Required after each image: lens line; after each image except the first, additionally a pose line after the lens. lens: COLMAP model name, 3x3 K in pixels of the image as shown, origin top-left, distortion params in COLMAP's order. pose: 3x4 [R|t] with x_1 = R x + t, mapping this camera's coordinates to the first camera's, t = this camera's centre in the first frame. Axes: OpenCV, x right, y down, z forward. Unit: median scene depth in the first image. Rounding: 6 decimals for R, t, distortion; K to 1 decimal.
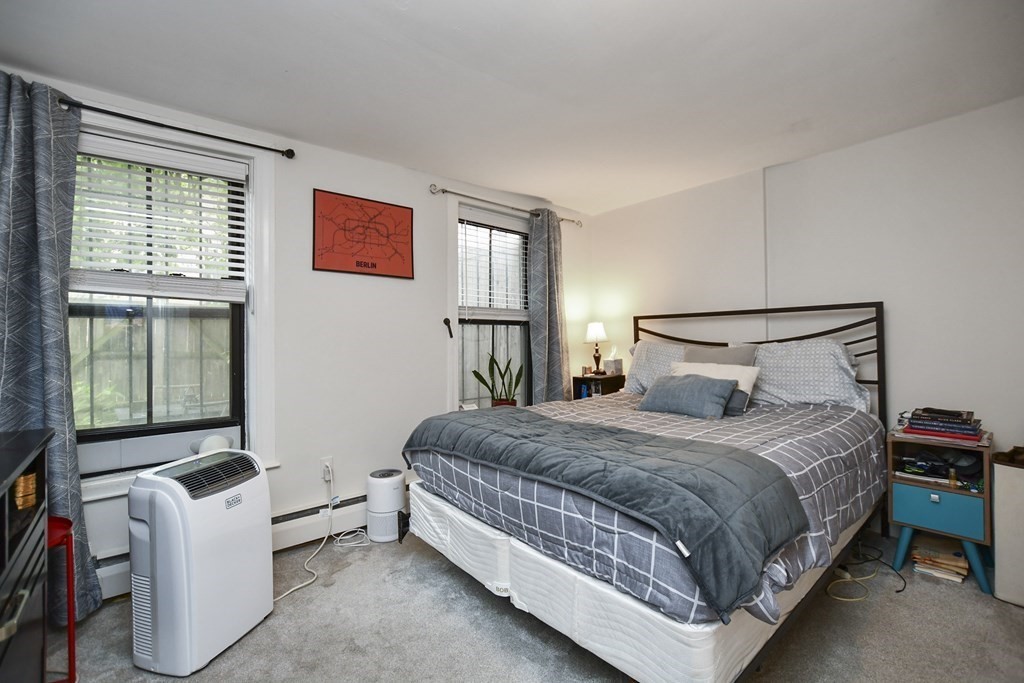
lens RADIAL K [[450.0, 0, 516.9], [0, 450.0, 343.9], [0, 0, 1]] dist [-0.011715, 0.000312]
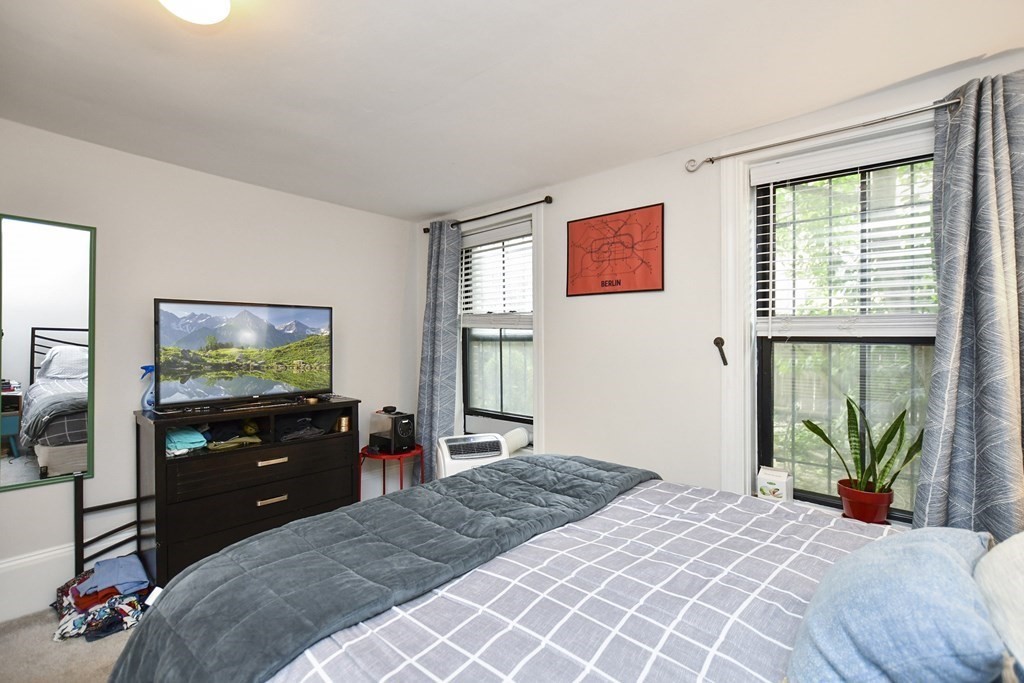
lens RADIAL K [[450.0, 0, 514.7], [0, 450.0, 337.1], [0, 0, 1]] dist [-0.011715, 0.000312]
pose [[0.166983, 0.000950, -0.985959, 0.564534], [-0.008237, 0.999966, -0.000432, -0.062973], [0.985925, 0.008193, 0.166985, 0.657046]]
